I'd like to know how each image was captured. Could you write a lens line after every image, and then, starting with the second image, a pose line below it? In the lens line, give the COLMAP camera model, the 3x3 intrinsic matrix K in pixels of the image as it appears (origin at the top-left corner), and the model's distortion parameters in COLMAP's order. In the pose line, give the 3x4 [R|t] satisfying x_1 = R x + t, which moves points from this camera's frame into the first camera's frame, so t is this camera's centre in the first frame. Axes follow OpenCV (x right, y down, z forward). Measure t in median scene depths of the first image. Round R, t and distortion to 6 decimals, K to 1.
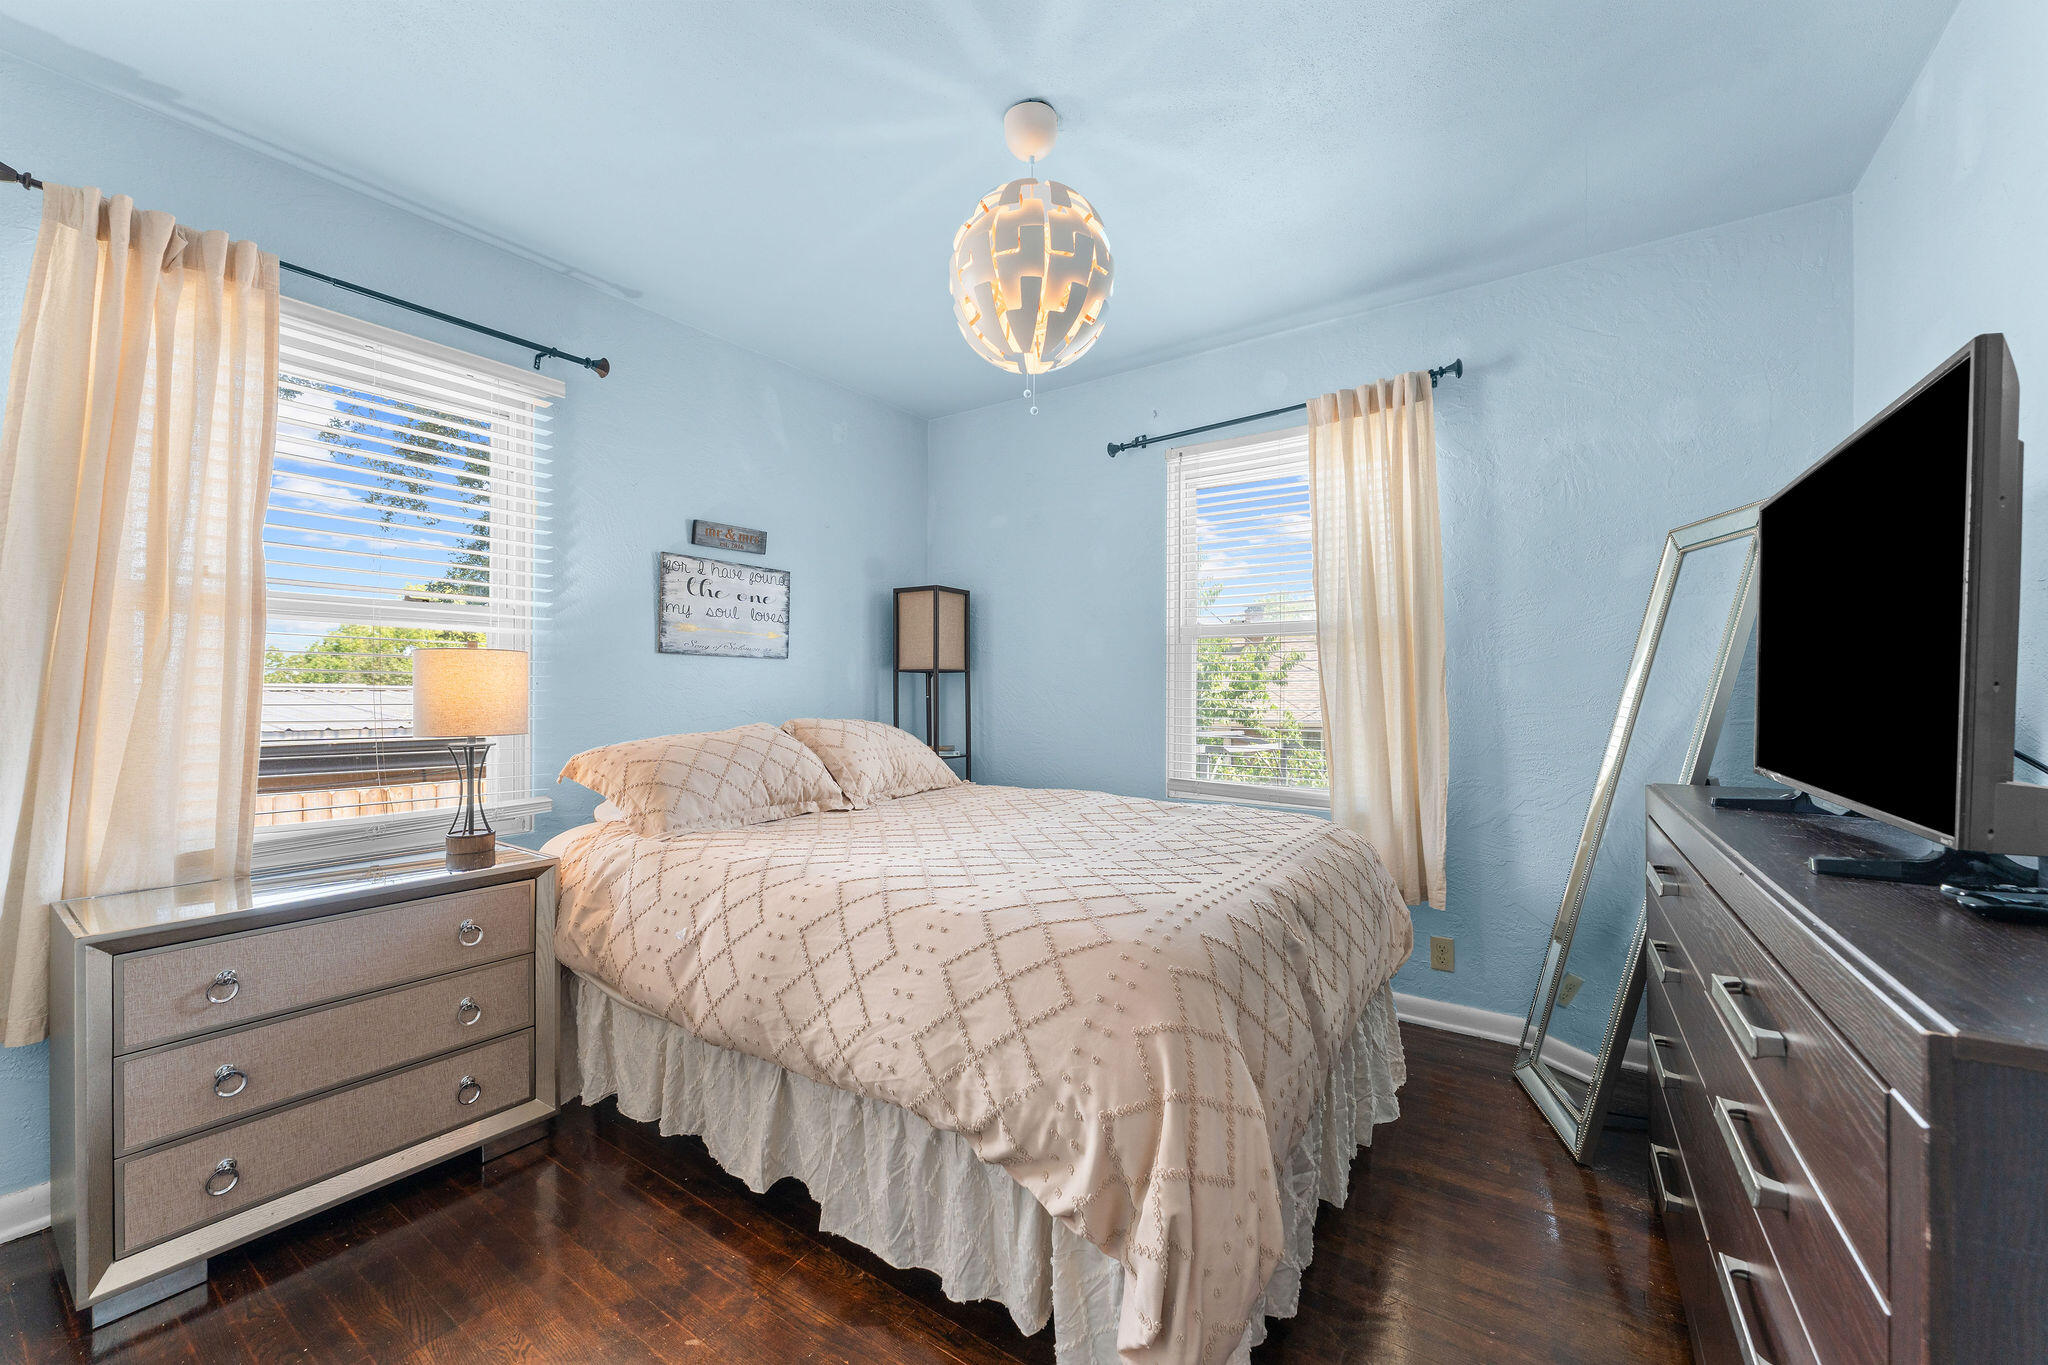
lens RADIAL K [[811.0, 0, 1030.1], [0, 811.0, 688.3], [0, 0, 1]] dist [0.000195, -0.000194]
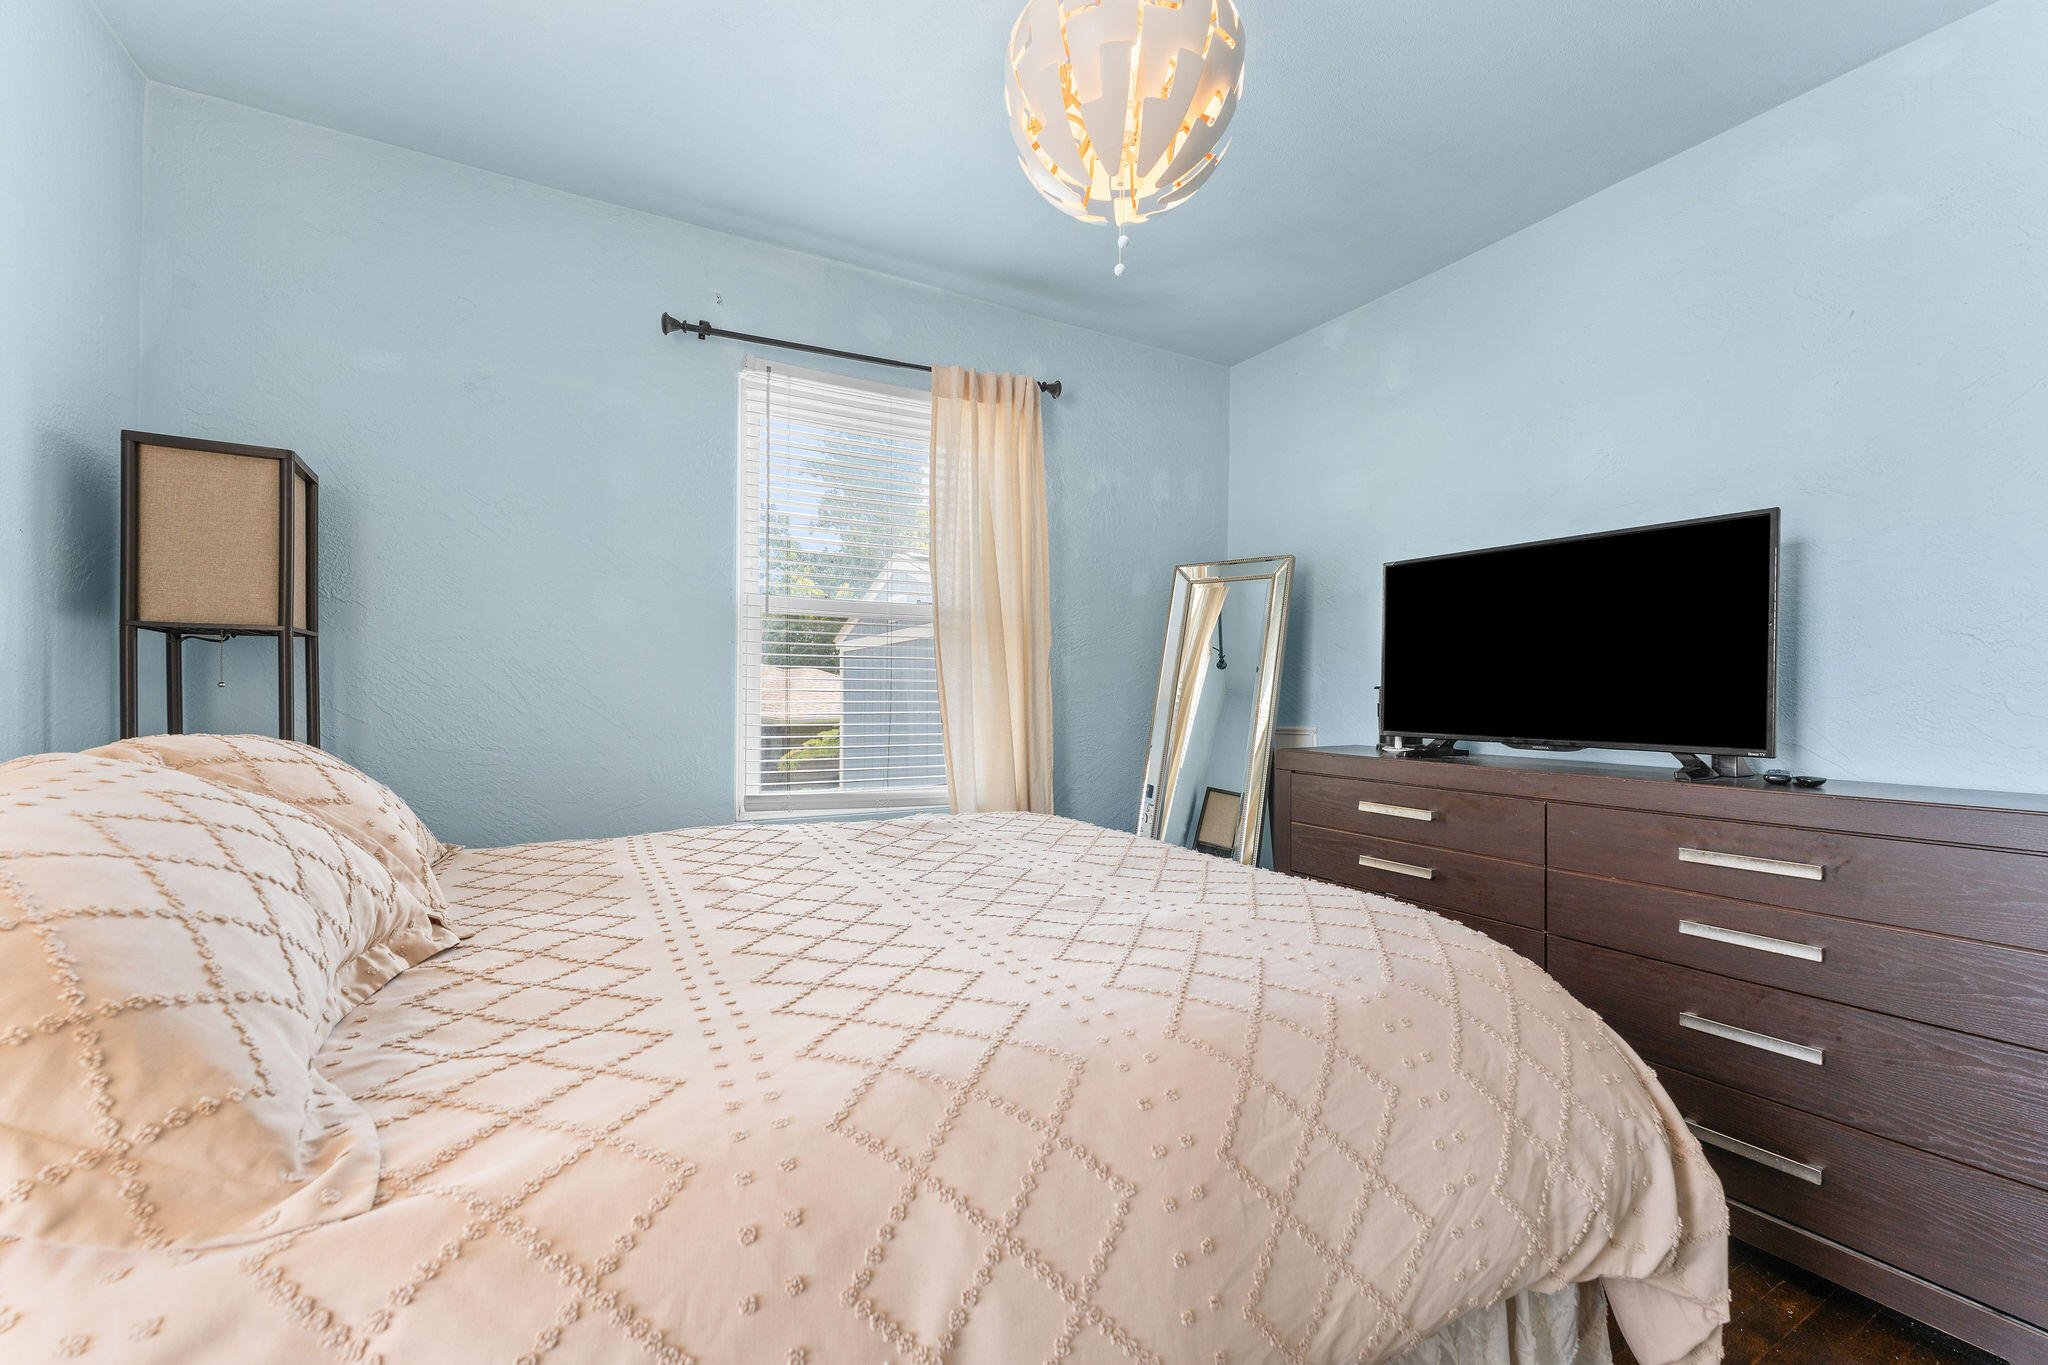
lens RADIAL K [[811.0, 0, 1028.3], [0, 811.0, 684.9], [0, 0, 1]] dist [0.000195, -0.000194]
pose [[0.447657, 0.007507, 0.894174, -0.444114], [-0.006025, 0.999967, -0.005378, 0.011910], [-0.894185, -0.002980, 0.447688, 0.511212]]
